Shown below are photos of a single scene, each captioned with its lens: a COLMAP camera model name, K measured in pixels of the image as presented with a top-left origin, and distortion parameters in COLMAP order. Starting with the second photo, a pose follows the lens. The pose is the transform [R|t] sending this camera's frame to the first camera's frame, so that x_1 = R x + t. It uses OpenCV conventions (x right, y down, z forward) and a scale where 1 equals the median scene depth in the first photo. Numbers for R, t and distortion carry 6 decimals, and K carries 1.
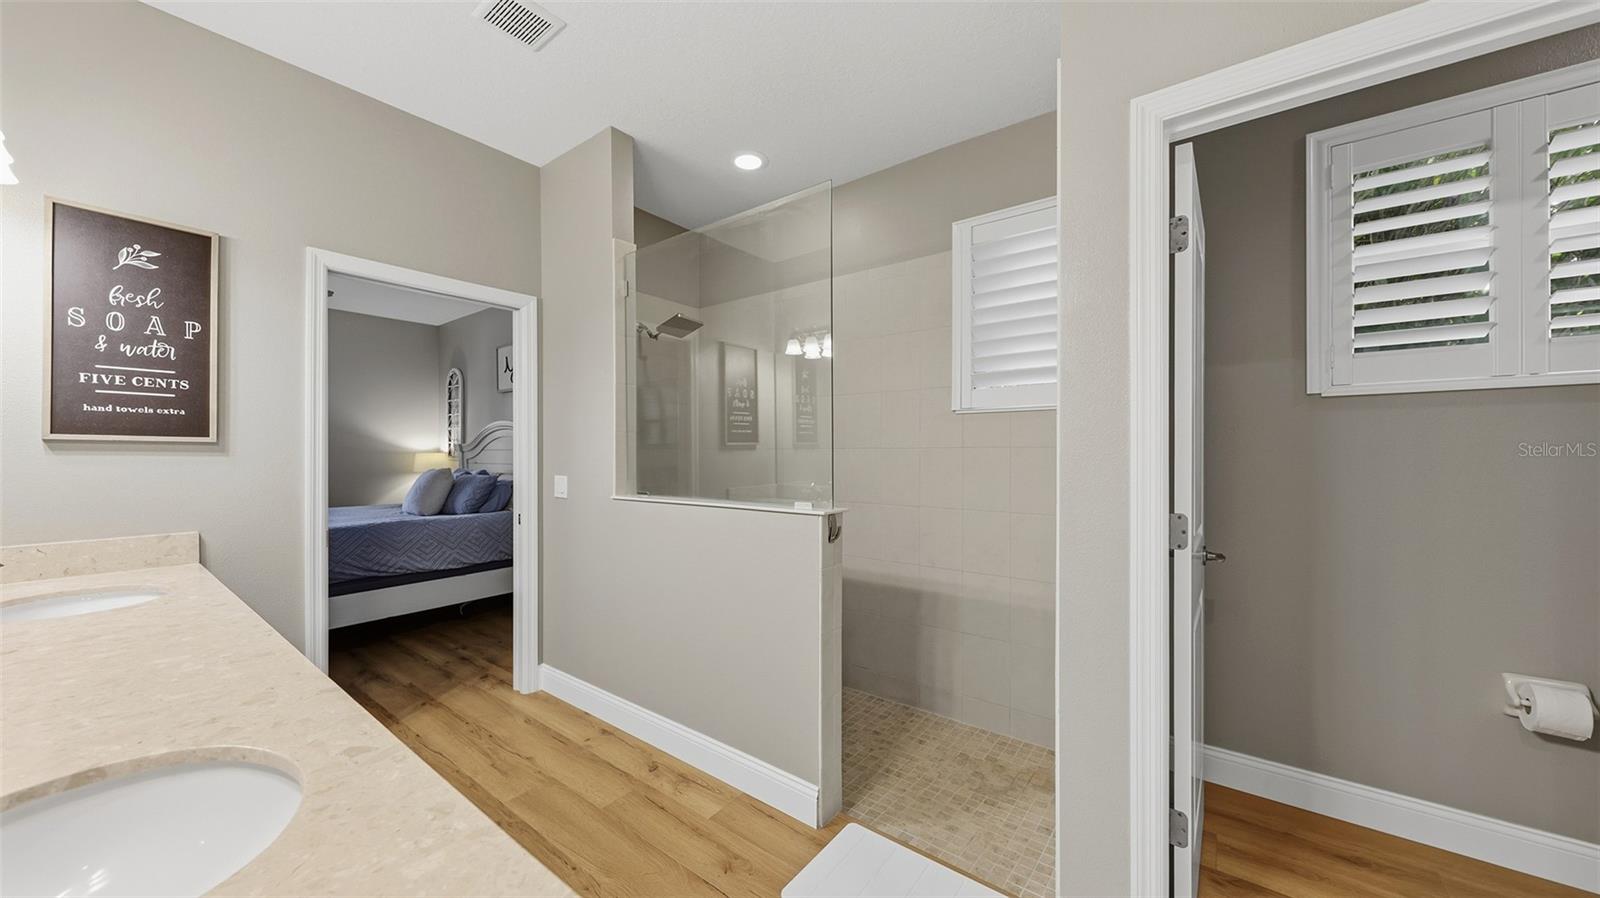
lens RADIAL K [[555.6, 0, 803.6], [0, 555.6, 450.7], [0, 0, 1]] dist [0.004891, -0.001430]
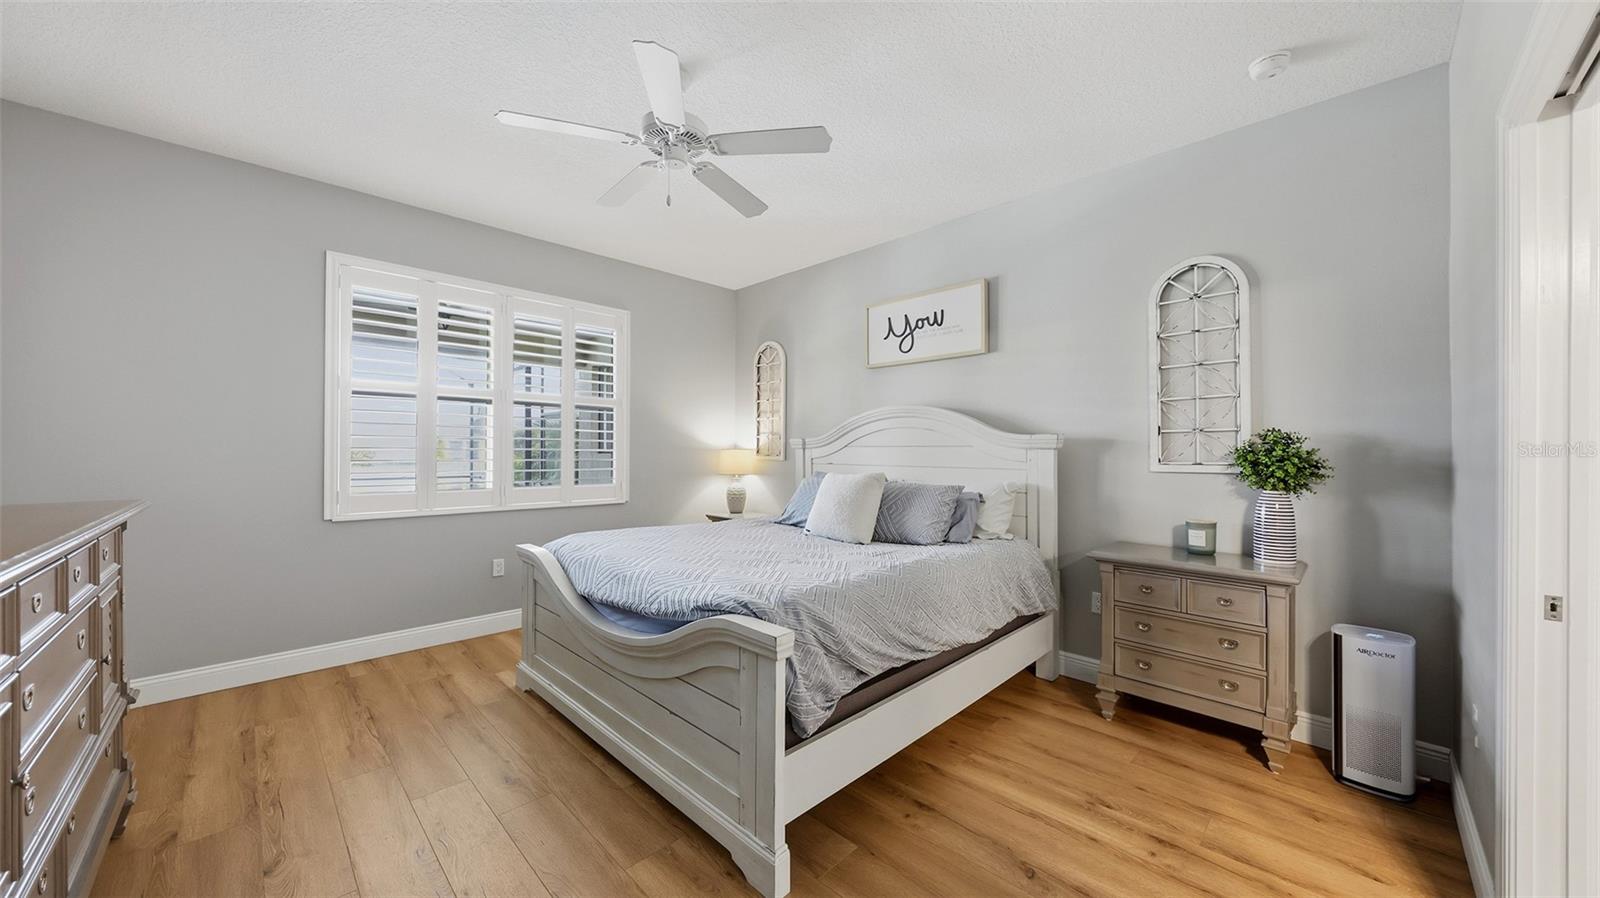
lens RADIAL K [[555.6, 0, 793.8], [0, 555.6, 447.9], [0, 0, 1]] dist [0.004891, -0.001430]
pose [[0.989271, 0.002707, -0.146065, -0.830748], [-0.003393, 0.999984, -0.004448, 0.007217], [0.146050, 0.004895, 0.989265, 0.408338]]
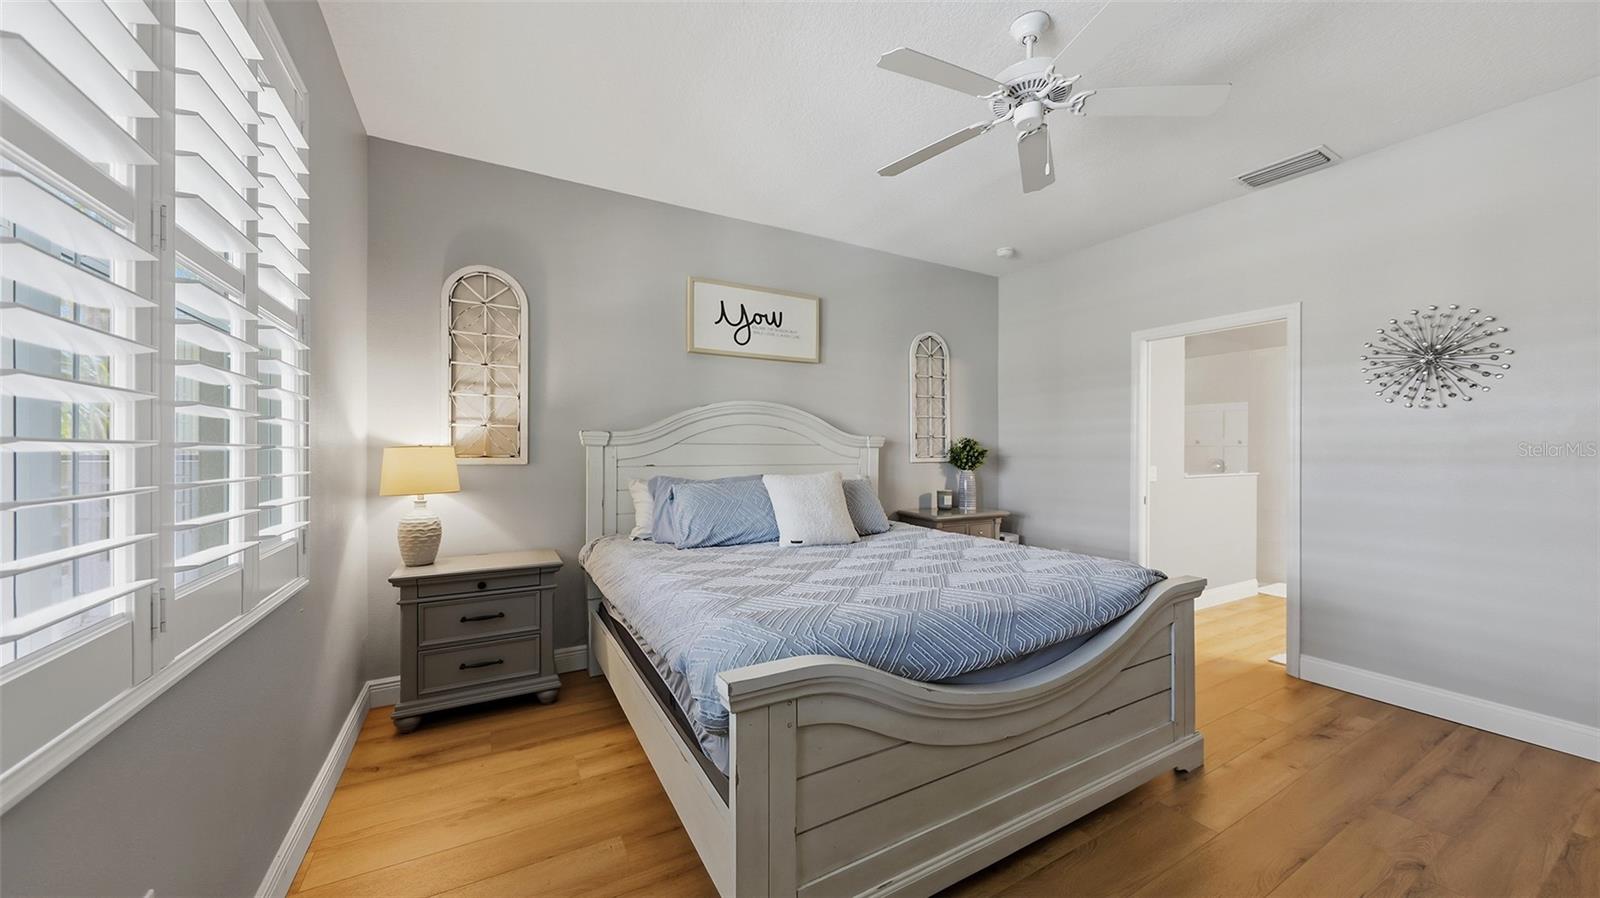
lens RADIAL K [[555.6, 0, 796.4], [0, 555.6, 453.0], [0, 0, 1]] dist [0.004891, -0.001430]
pose [[0.400482, -0.003756, 0.916297, -1.656240], [-0.002024, 0.999986, 0.004983, 0.009574], [-0.916302, -0.003851, 0.400469, 1.001005]]
